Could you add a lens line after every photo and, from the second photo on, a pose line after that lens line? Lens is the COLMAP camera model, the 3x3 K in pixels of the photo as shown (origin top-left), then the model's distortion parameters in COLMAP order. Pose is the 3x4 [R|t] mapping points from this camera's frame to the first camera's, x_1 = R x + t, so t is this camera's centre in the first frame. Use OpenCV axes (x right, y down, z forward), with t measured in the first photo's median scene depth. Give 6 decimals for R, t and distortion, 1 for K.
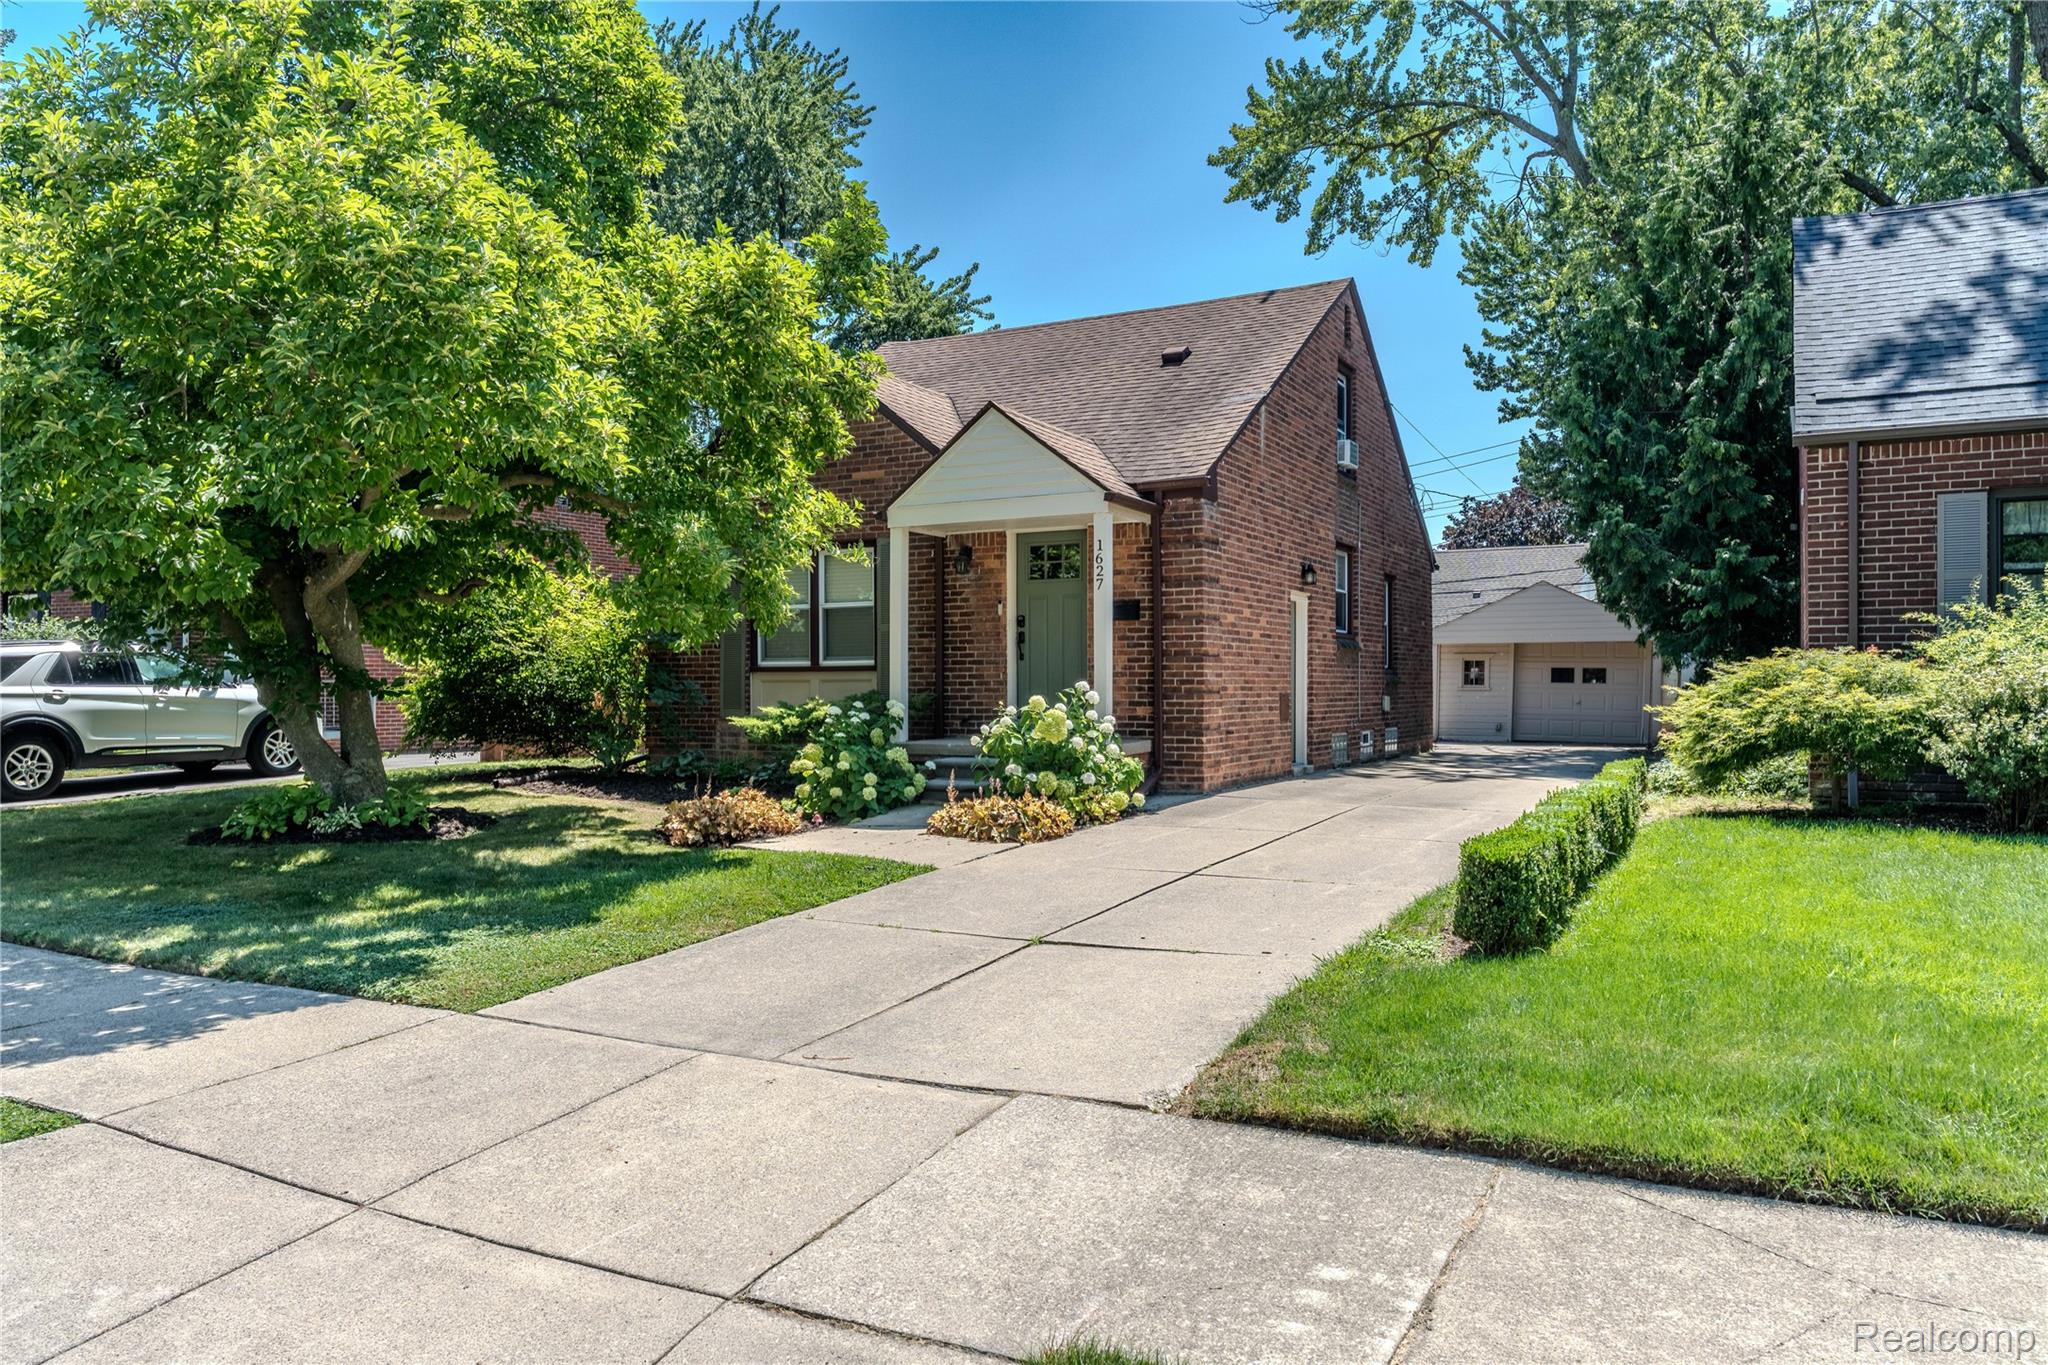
lens RADIAL K [[1386.4, 0, 1024.0], [0, 1386.4, 682.5], [0, 0, 1]] dist [-0.002422, -0.001432]
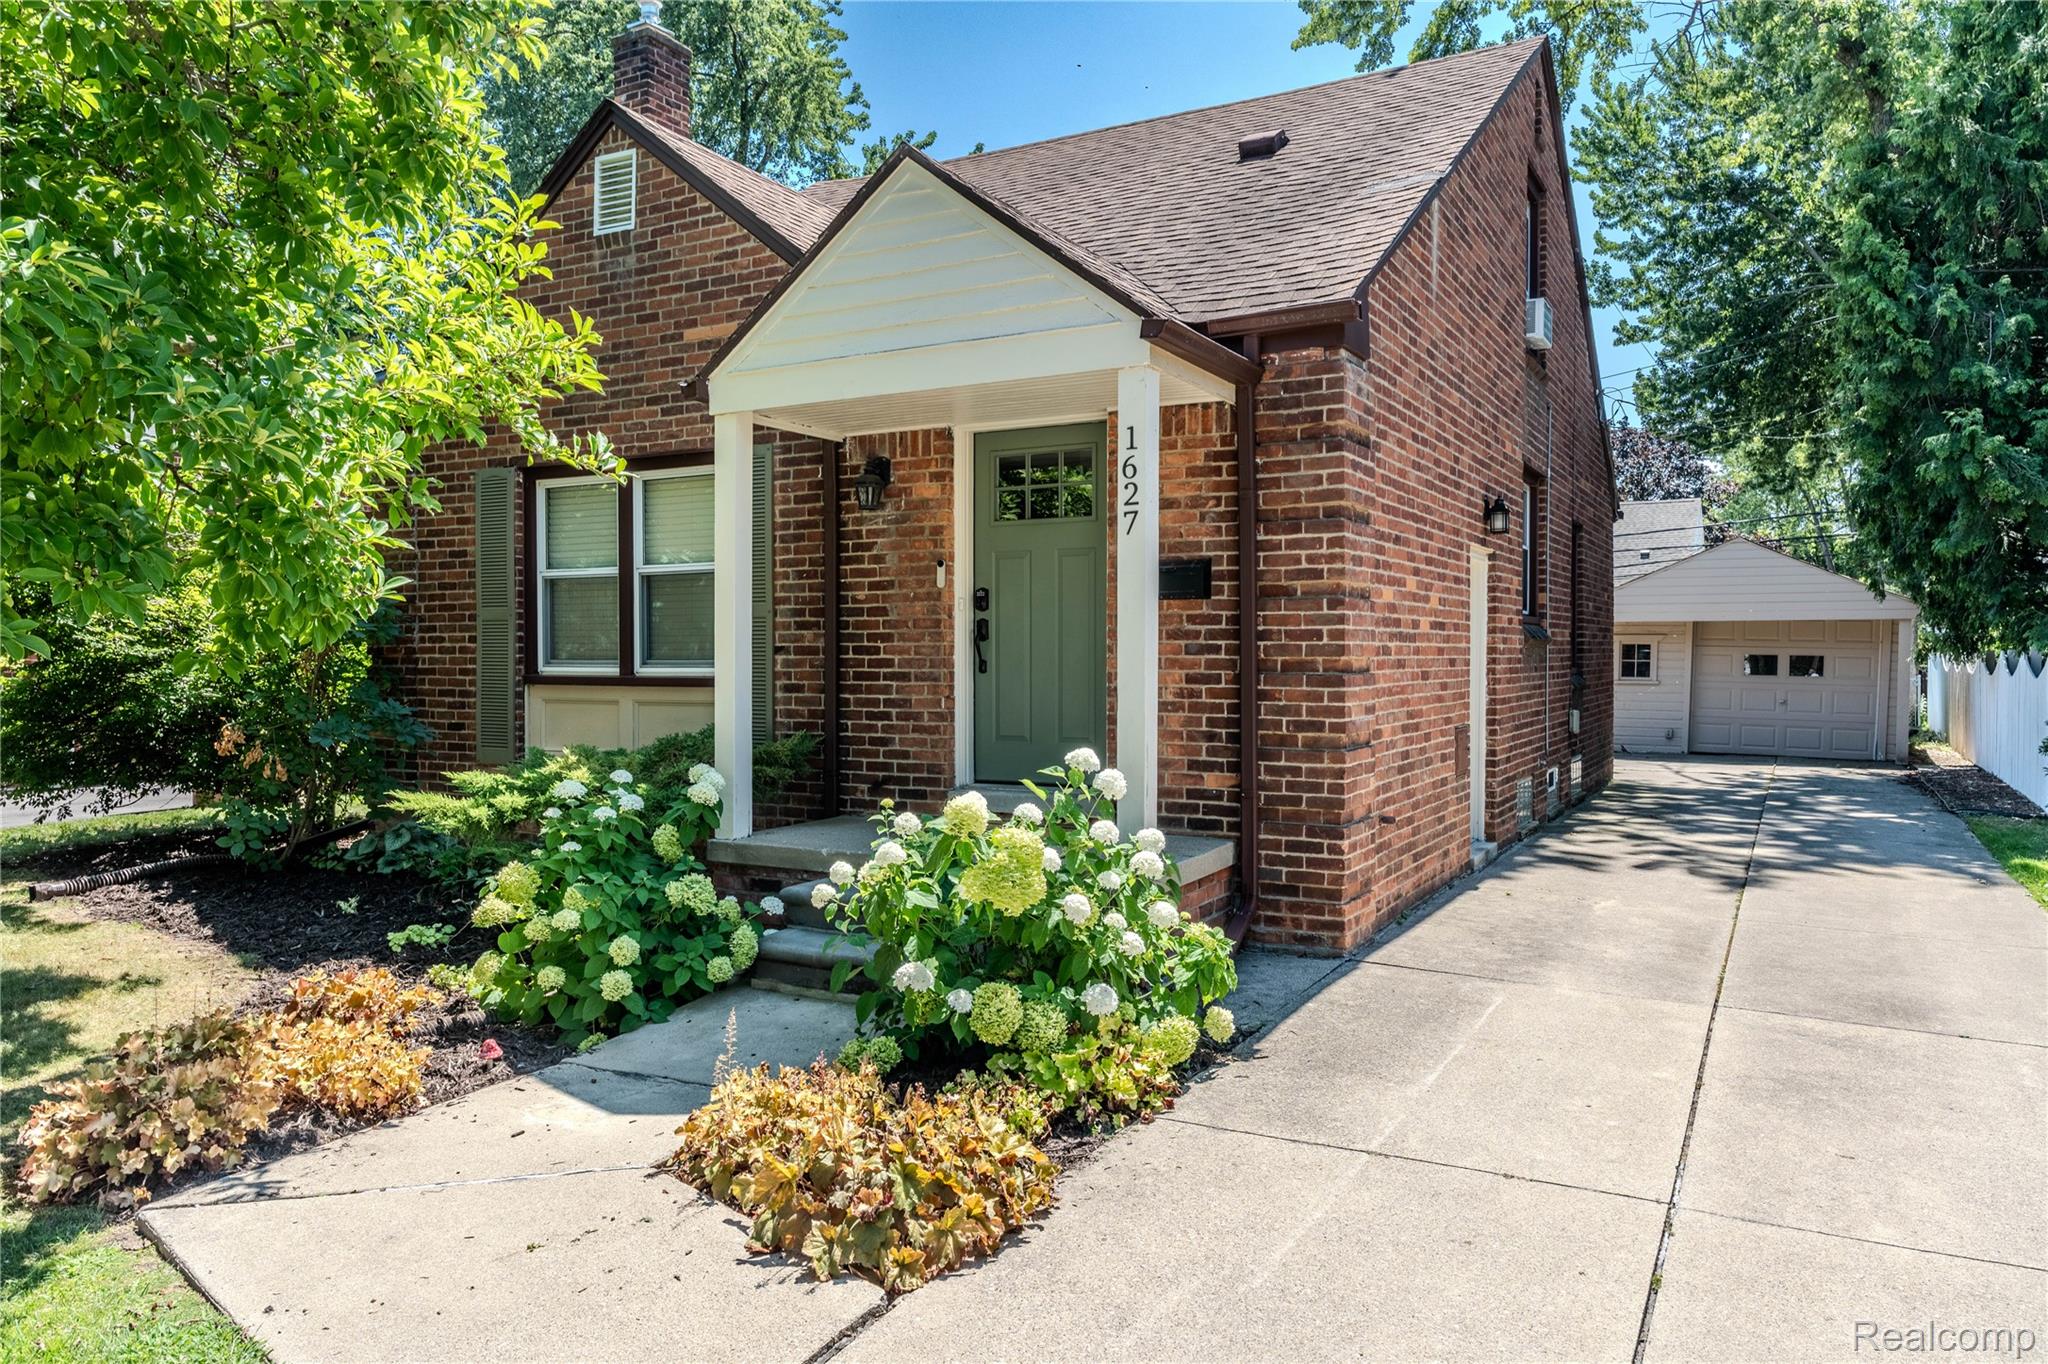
lens RADIAL K [[1413.9, 0, 1015.5], [0, 1413.9, 664.8], [0, 0, 1]] dist [-0.006778, -0.006525]
pose [[0.999601, 0.002651, -0.028121, 0.027134], [-0.002318, 0.999927, 0.011891, -0.026792], [0.028151, -0.011821, 0.999534, 0.482721]]
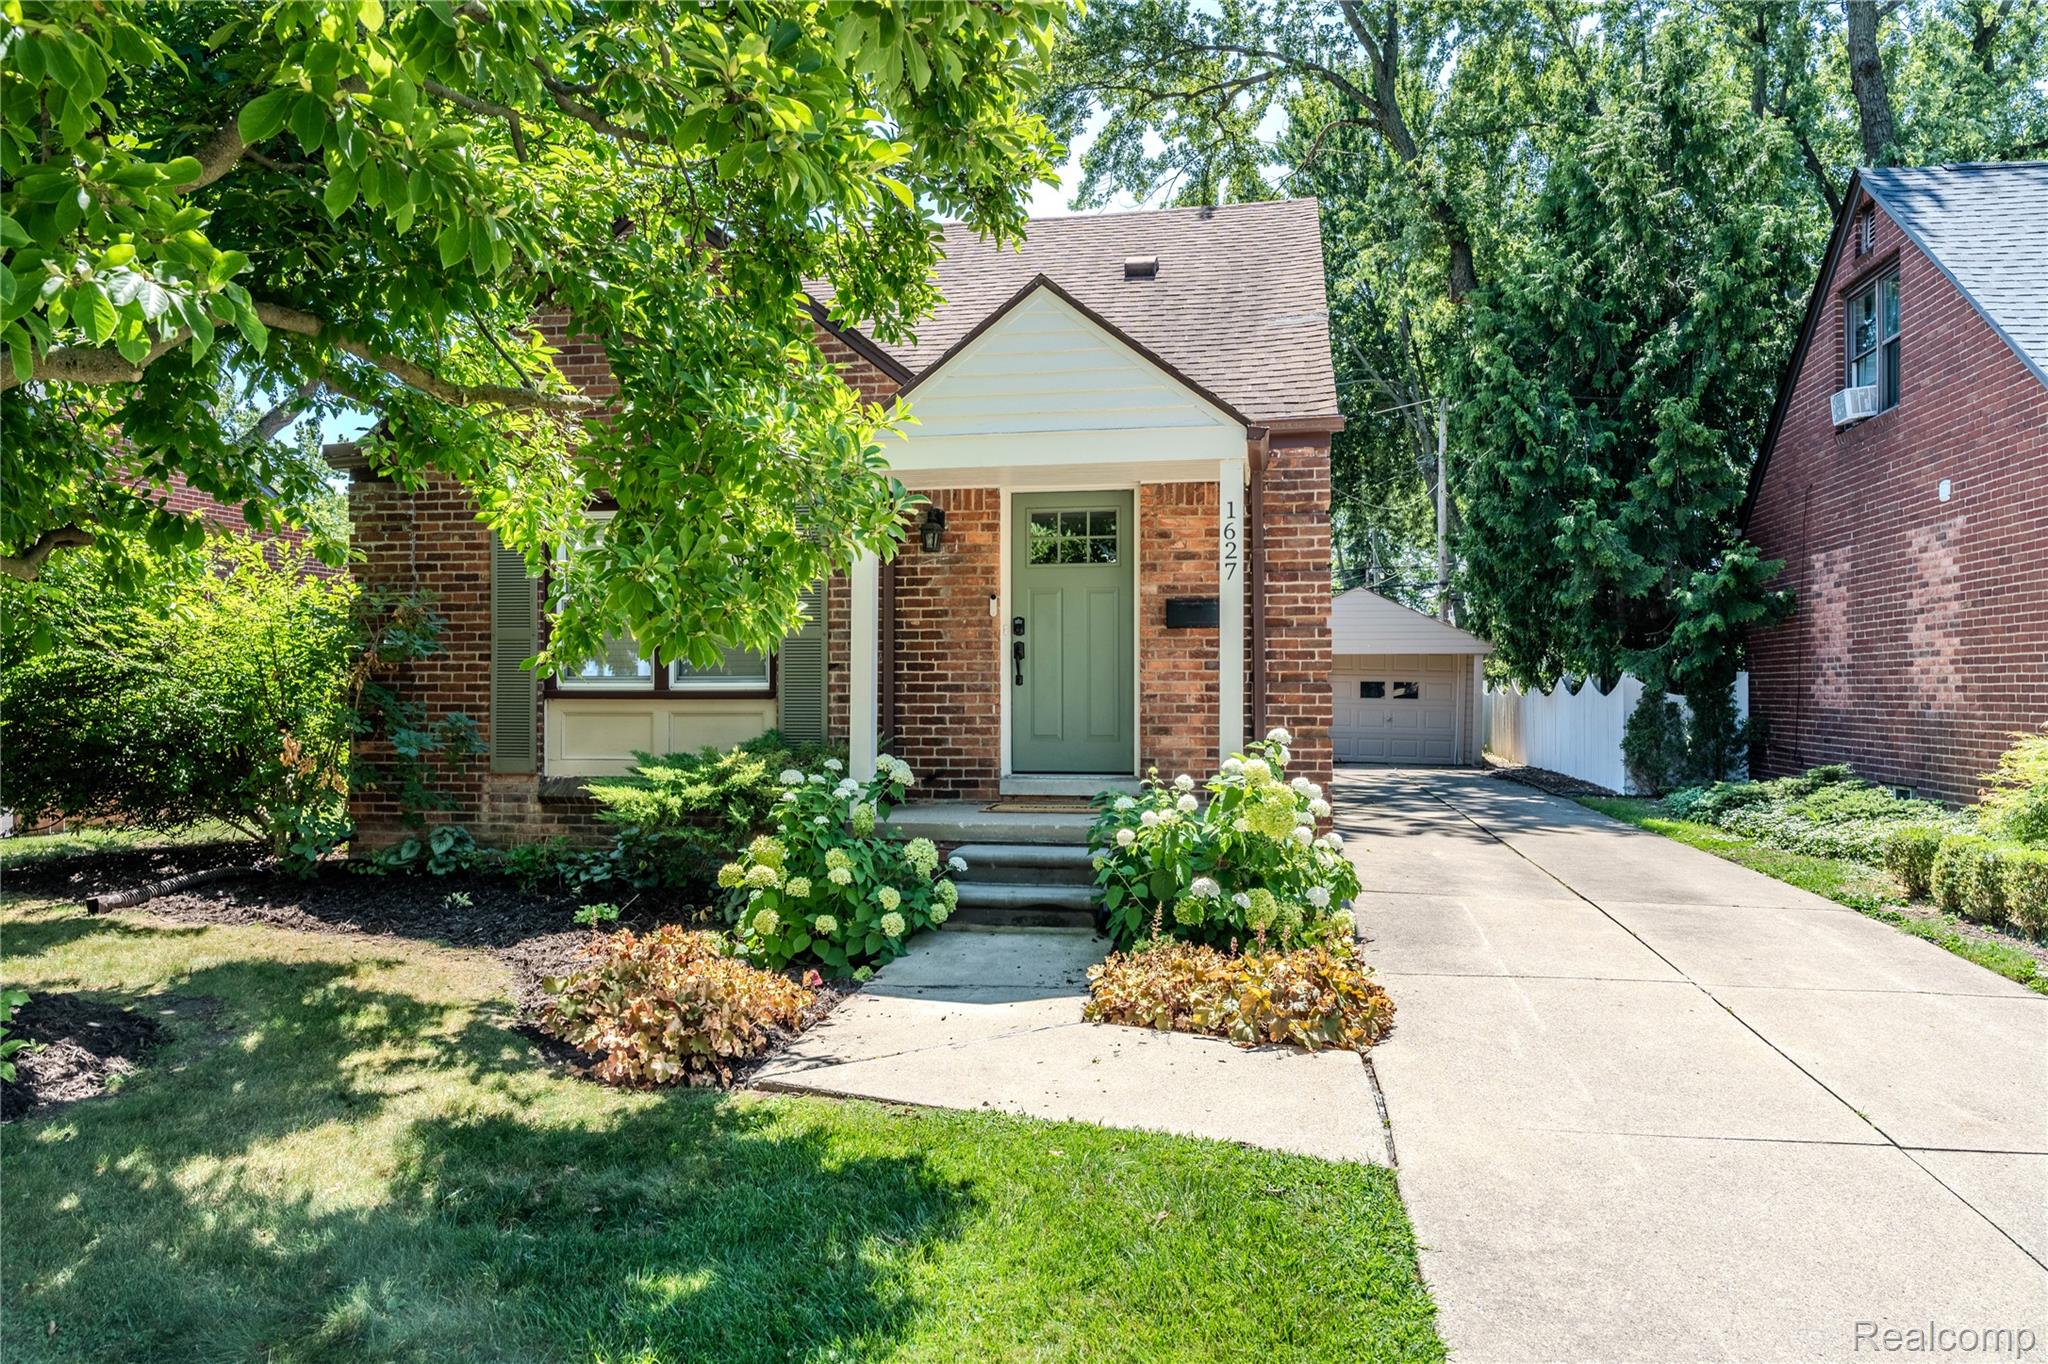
lens RADIAL K [[1394.2, 0, 1034.1], [0, 1394.2, 663.2], [0, 0, 1]] dist [-0.003426, -0.001505]
pose [[0.954175, 0.007225, 0.299162, -0.202271], [-0.003279, 0.999901, -0.013688, -0.018284], [-0.299232, 0.012080, 0.954104, 0.381714]]
